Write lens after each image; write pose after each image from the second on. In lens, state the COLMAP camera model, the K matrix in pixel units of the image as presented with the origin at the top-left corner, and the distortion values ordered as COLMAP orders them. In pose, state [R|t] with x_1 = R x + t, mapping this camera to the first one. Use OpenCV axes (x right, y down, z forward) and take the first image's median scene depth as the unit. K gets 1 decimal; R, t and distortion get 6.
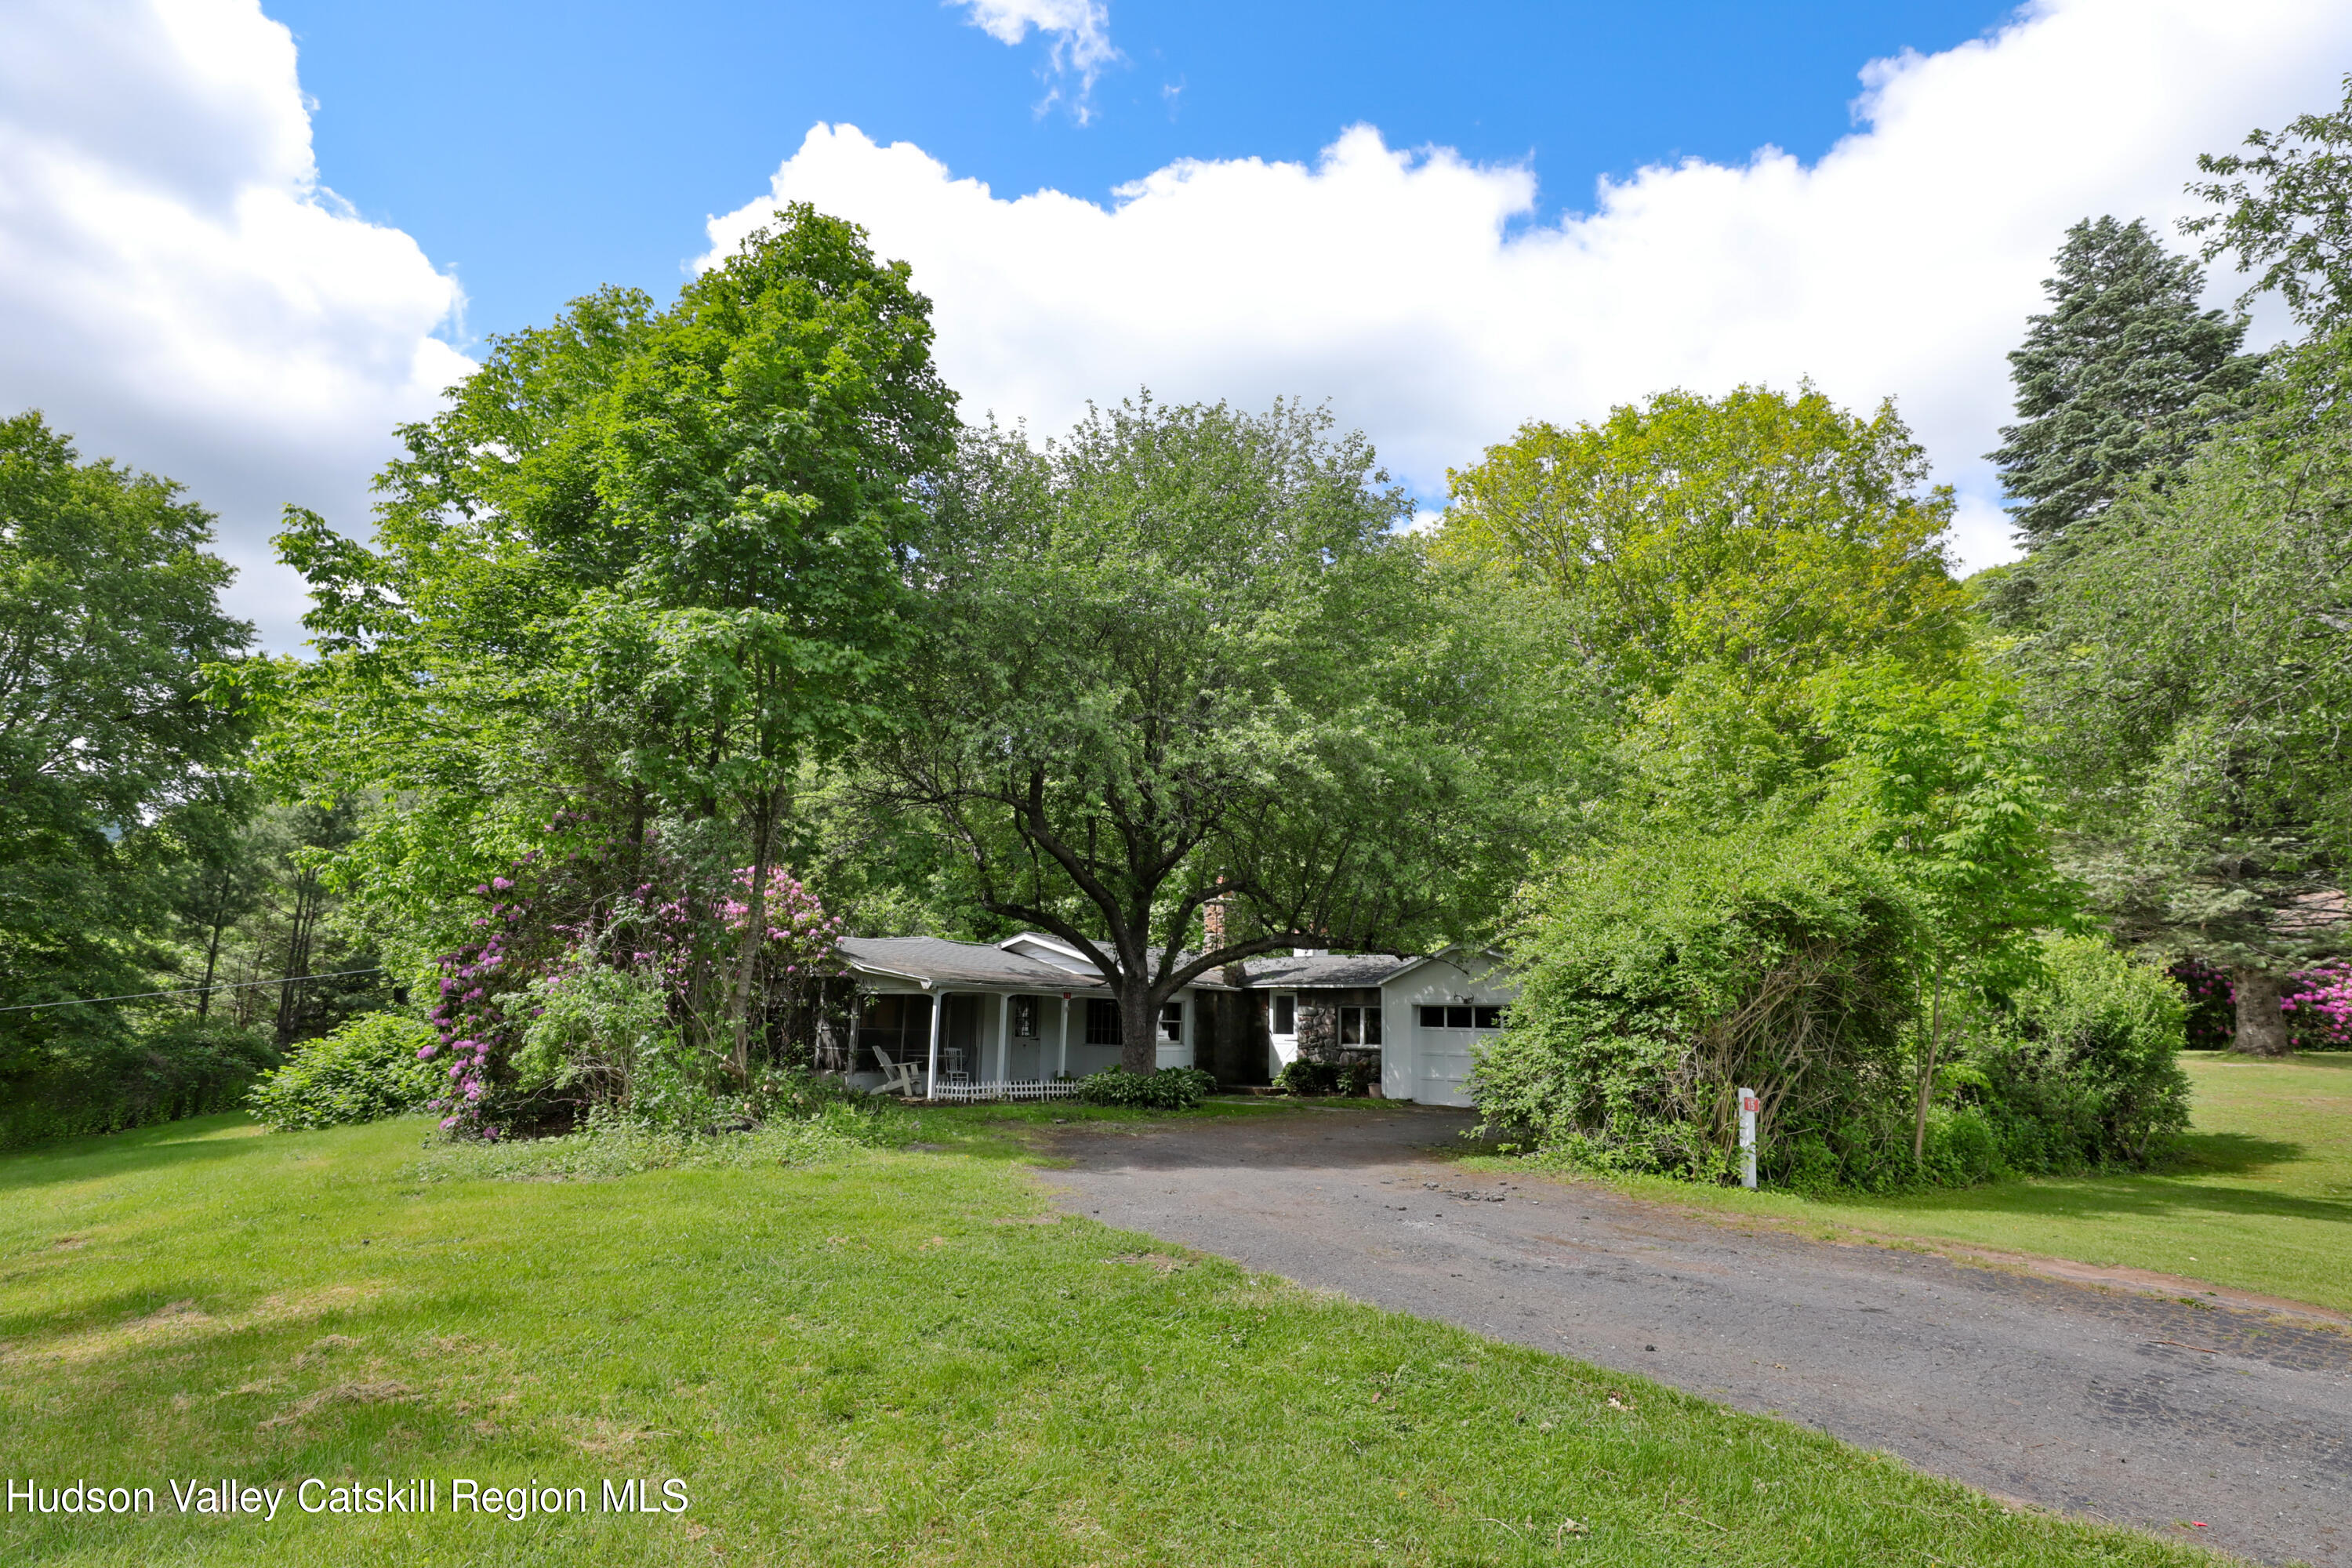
lens RADIAL K [[1166.3, 0, 1171.2], [0, 1166.3, 777.5], [0, 0, 1]] dist [-0.019943, 0.000391]
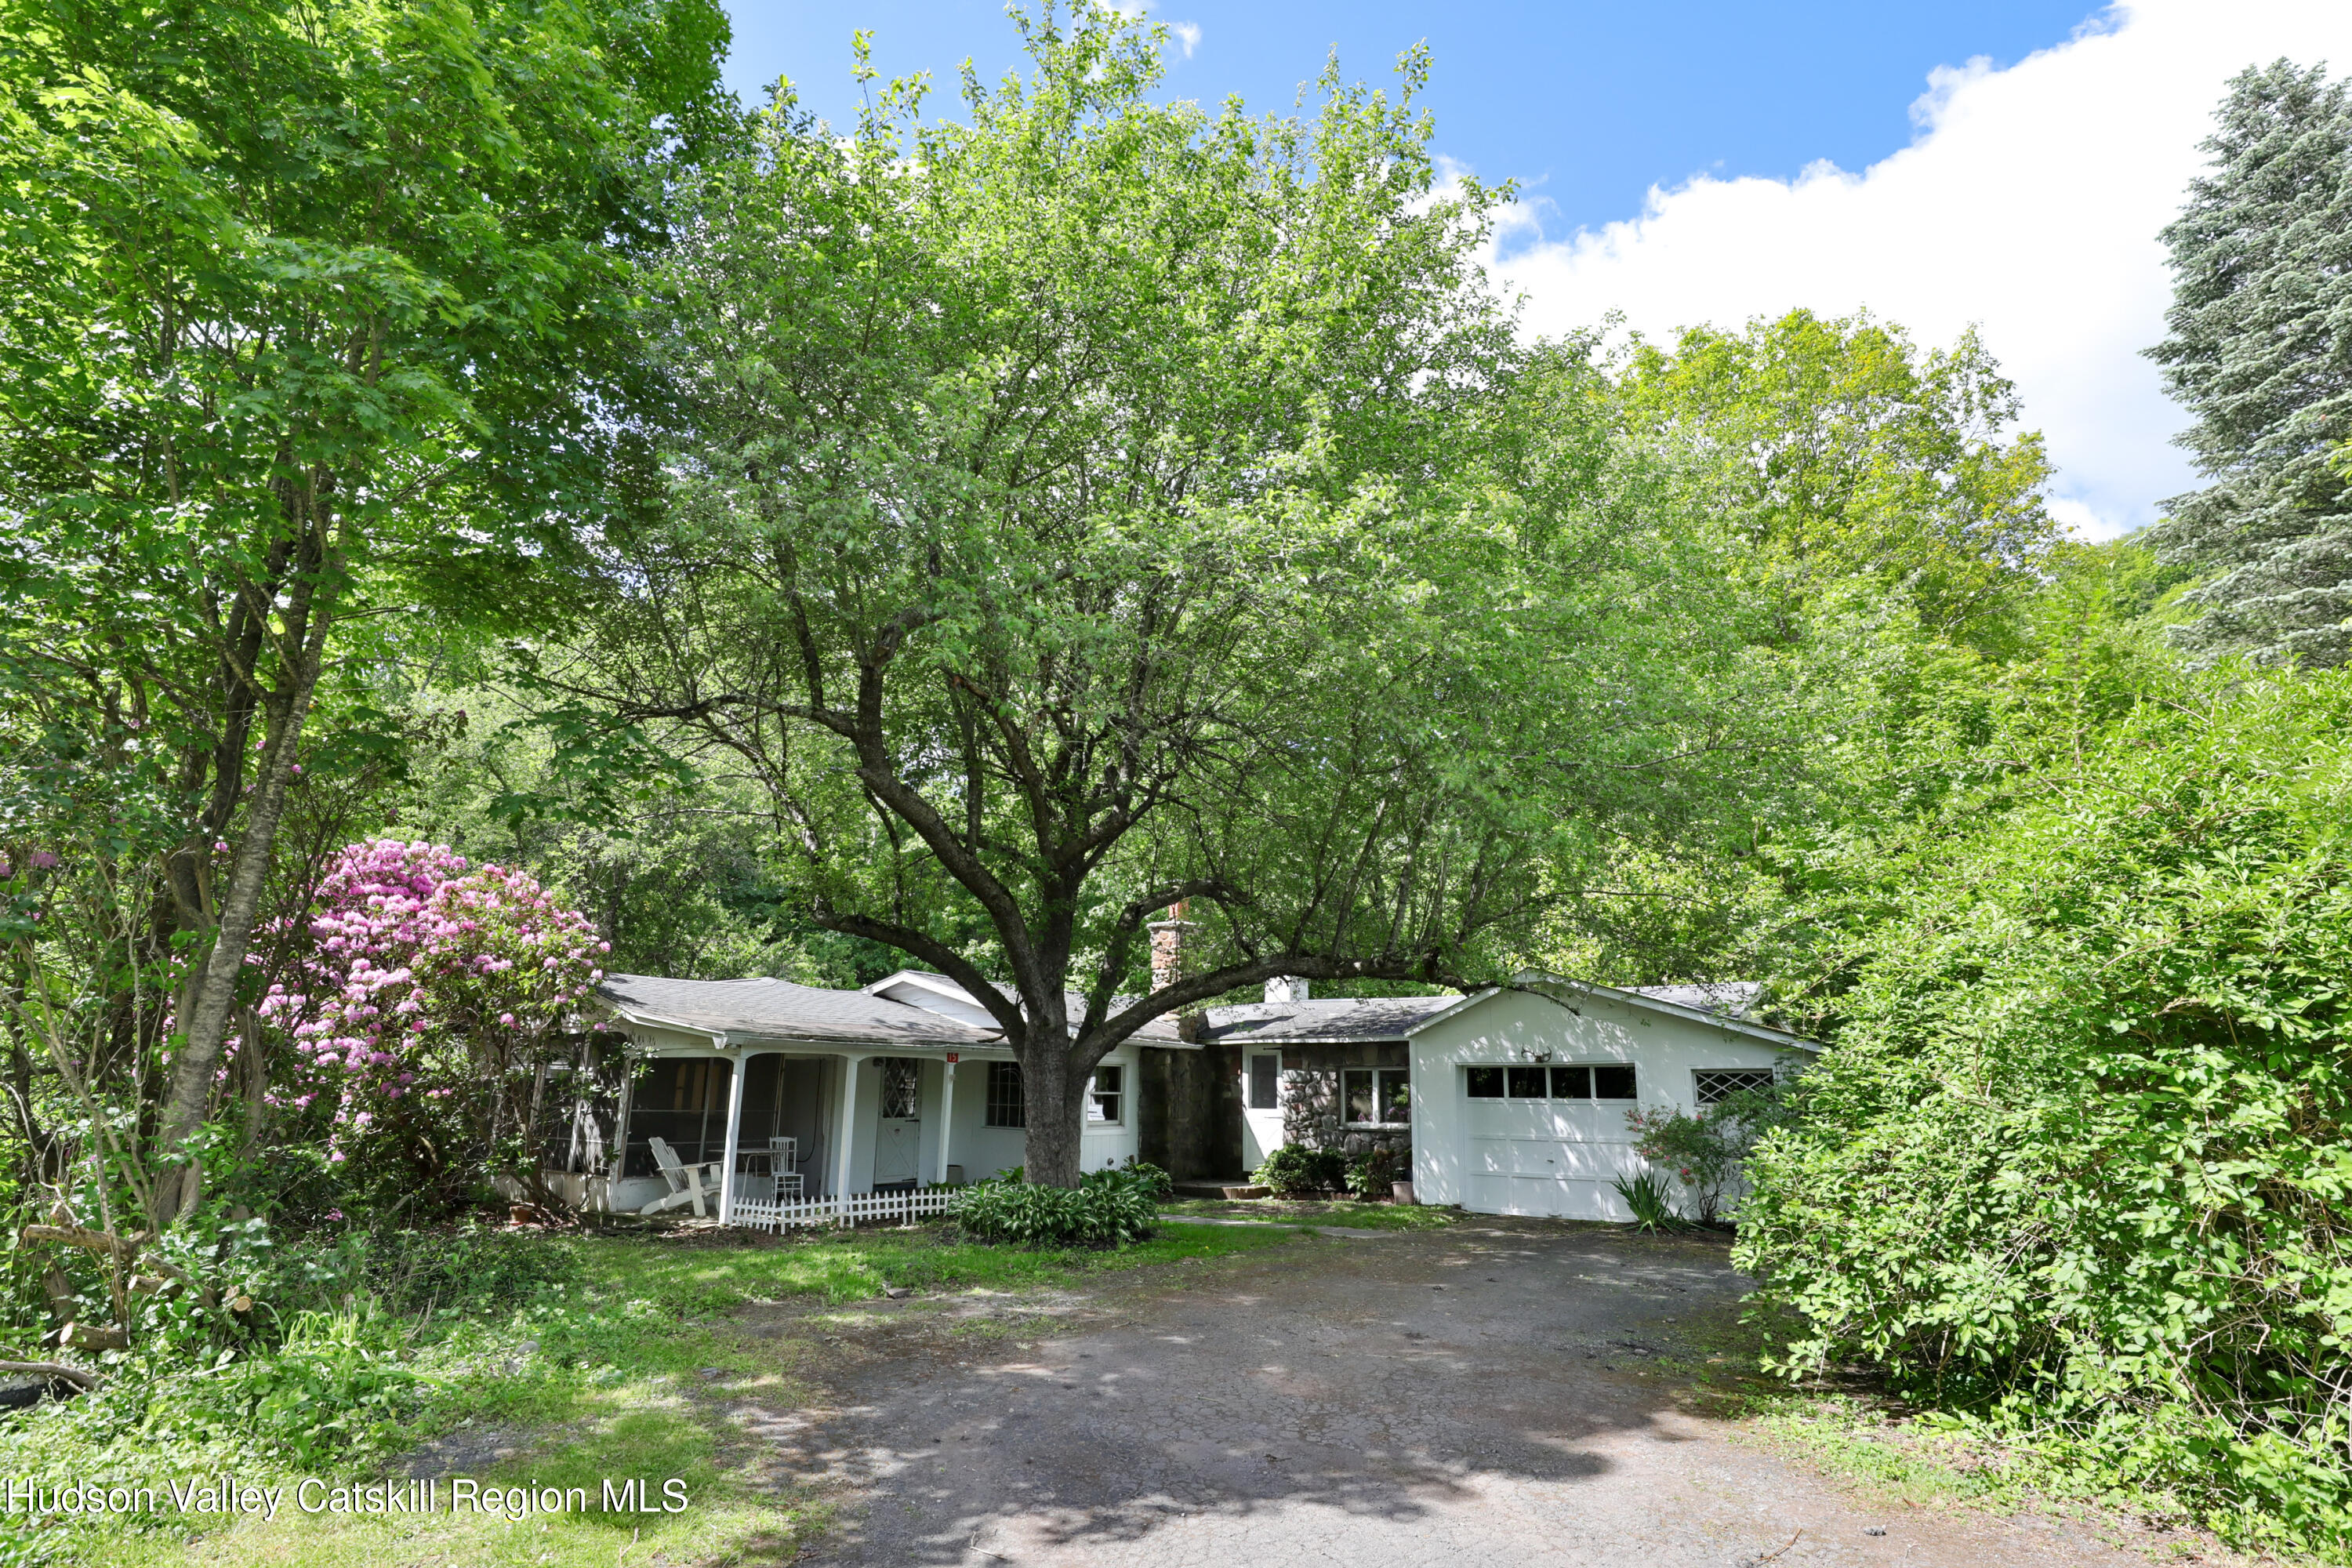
lens RADIAL K [[1166.3, 0, 1179.1], [0, 1166.3, 794.1], [0, 0, 1]] dist [-0.019943, 0.000391]
pose [[0.998210, 0.001685, 0.059785, 0.002195], [0.000543, 0.999306, -0.037233, 0.059132], [-0.059806, 0.037199, 0.997517, 0.310773]]
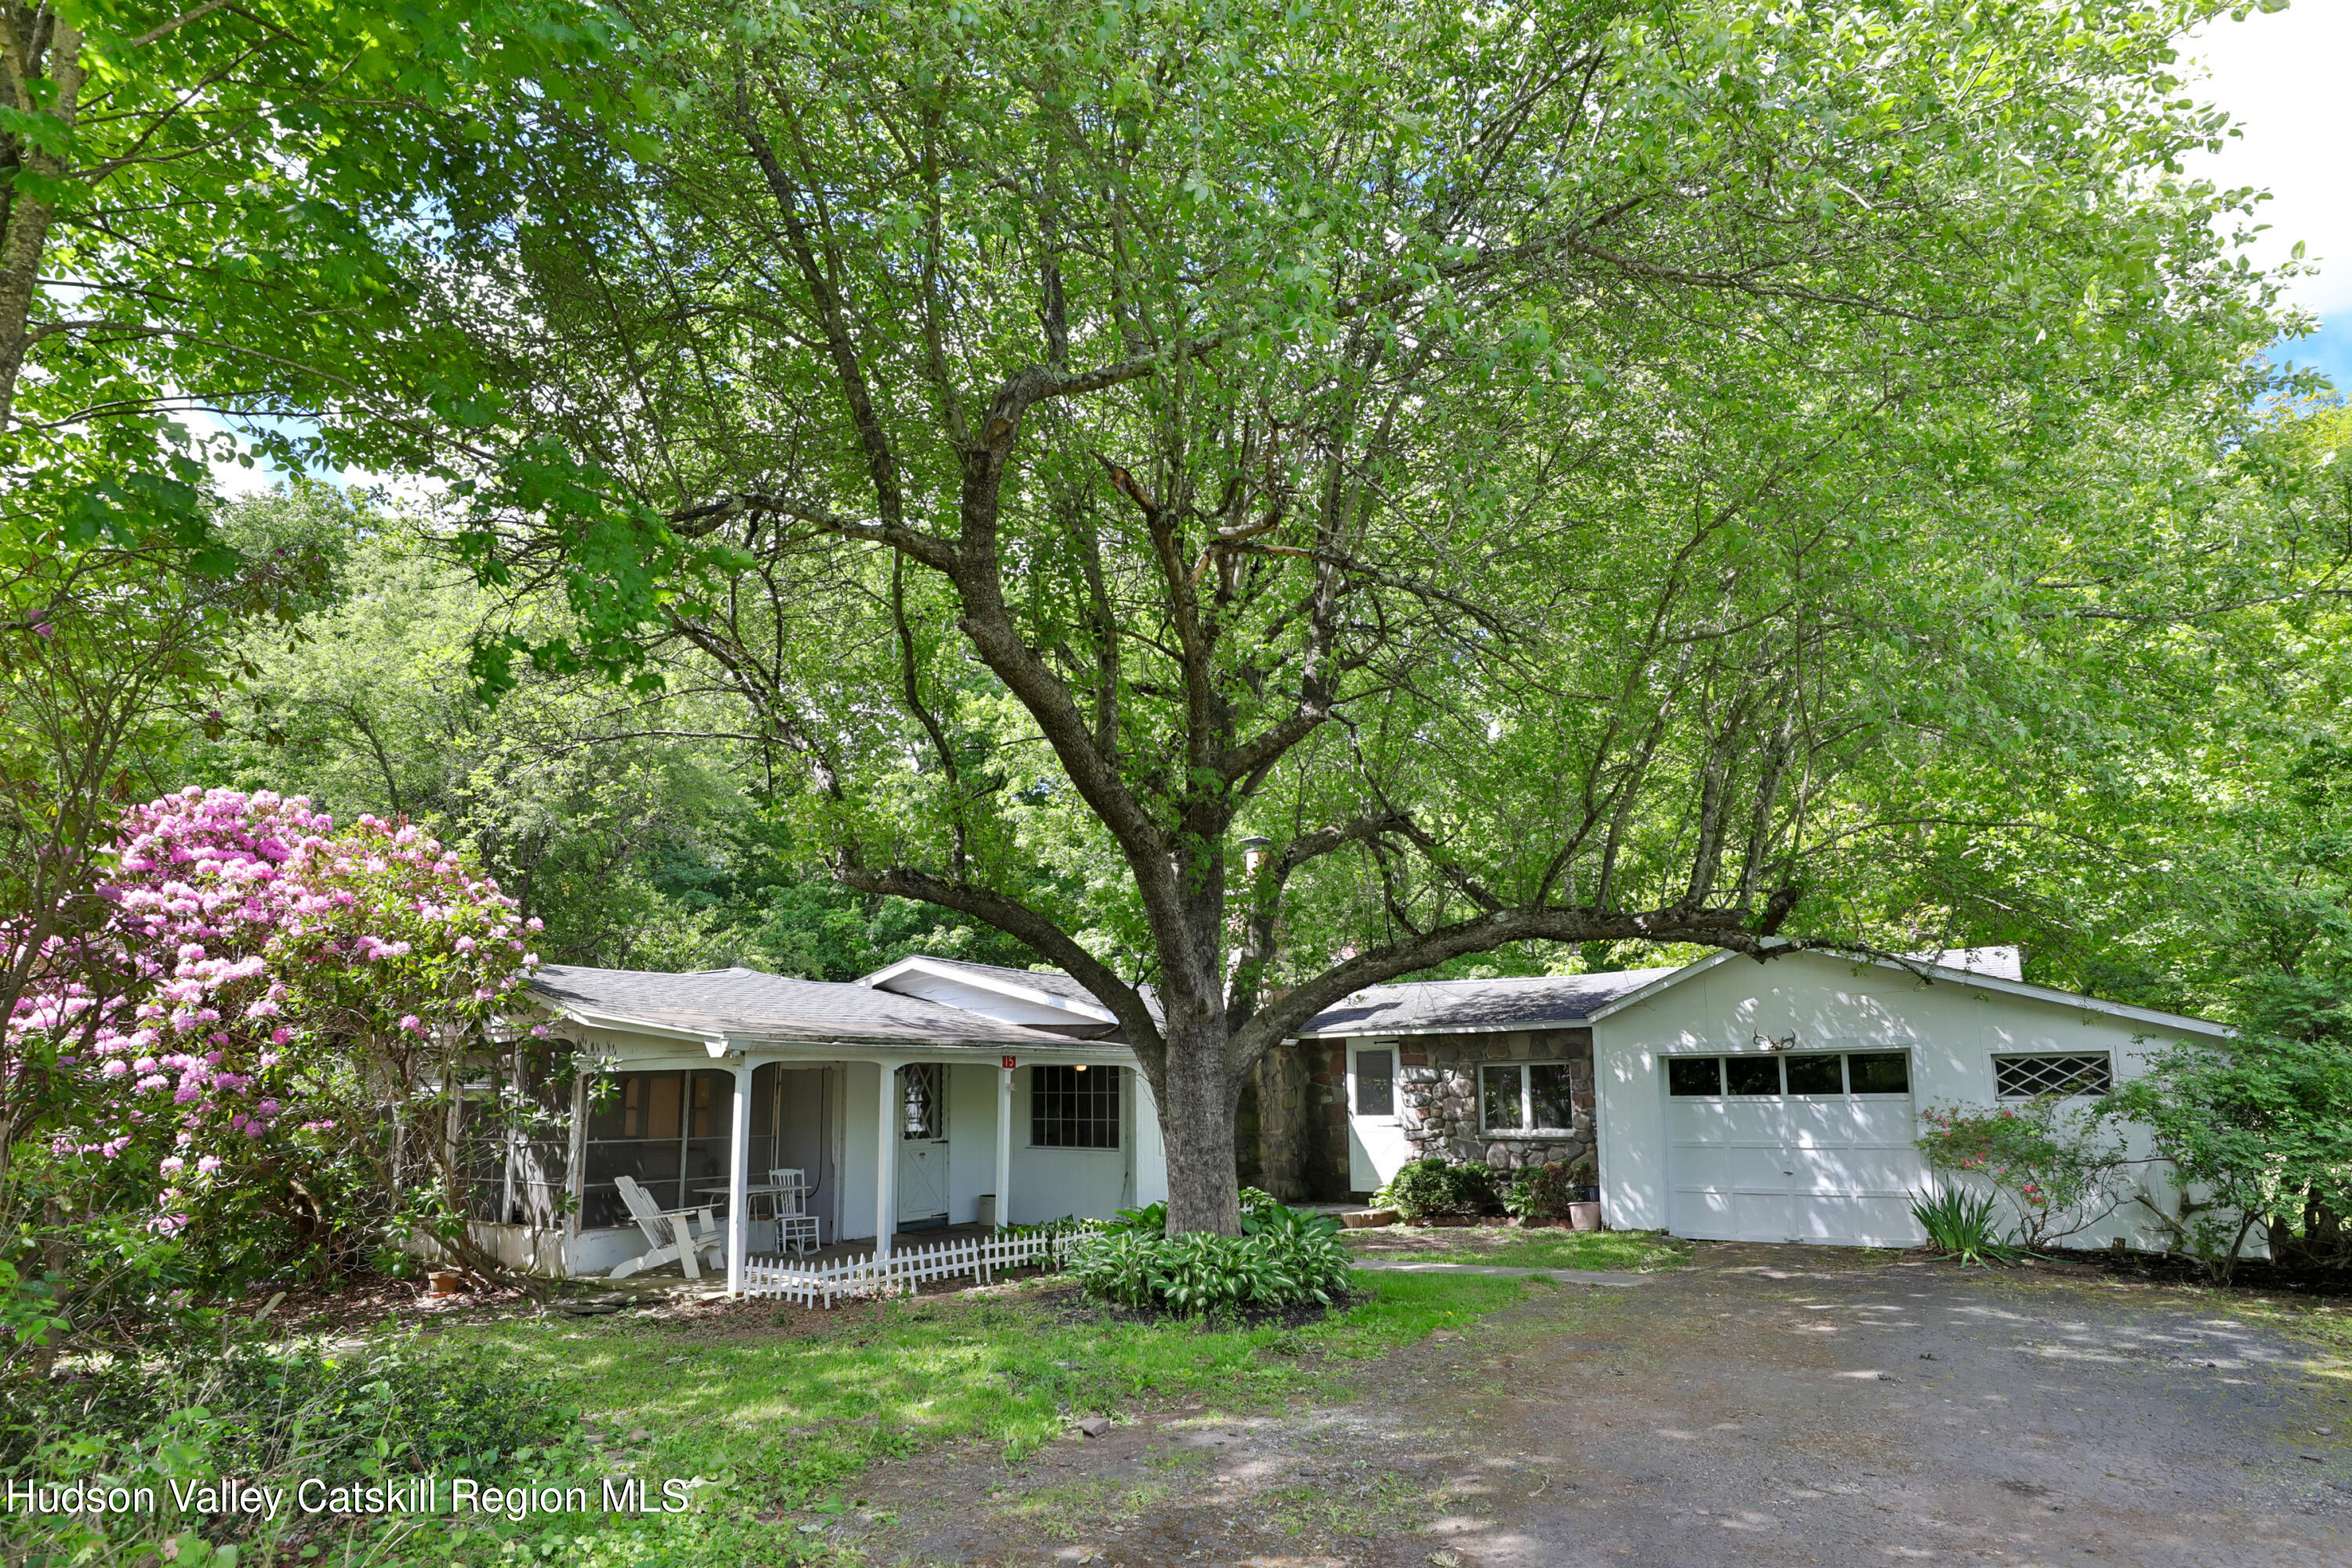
lens RADIAL K [[1241.8, 0, 1184.0], [0, 1241.8, 899.5], [0, 0, 1]] dist [-0.022188, 0.000682]
pose [[0.993046, -0.019332, 0.116130, -0.074580], [0.012596, 0.998210, 0.058456, 0.083738], [-0.117052, -0.056587, 0.991512, 0.448211]]
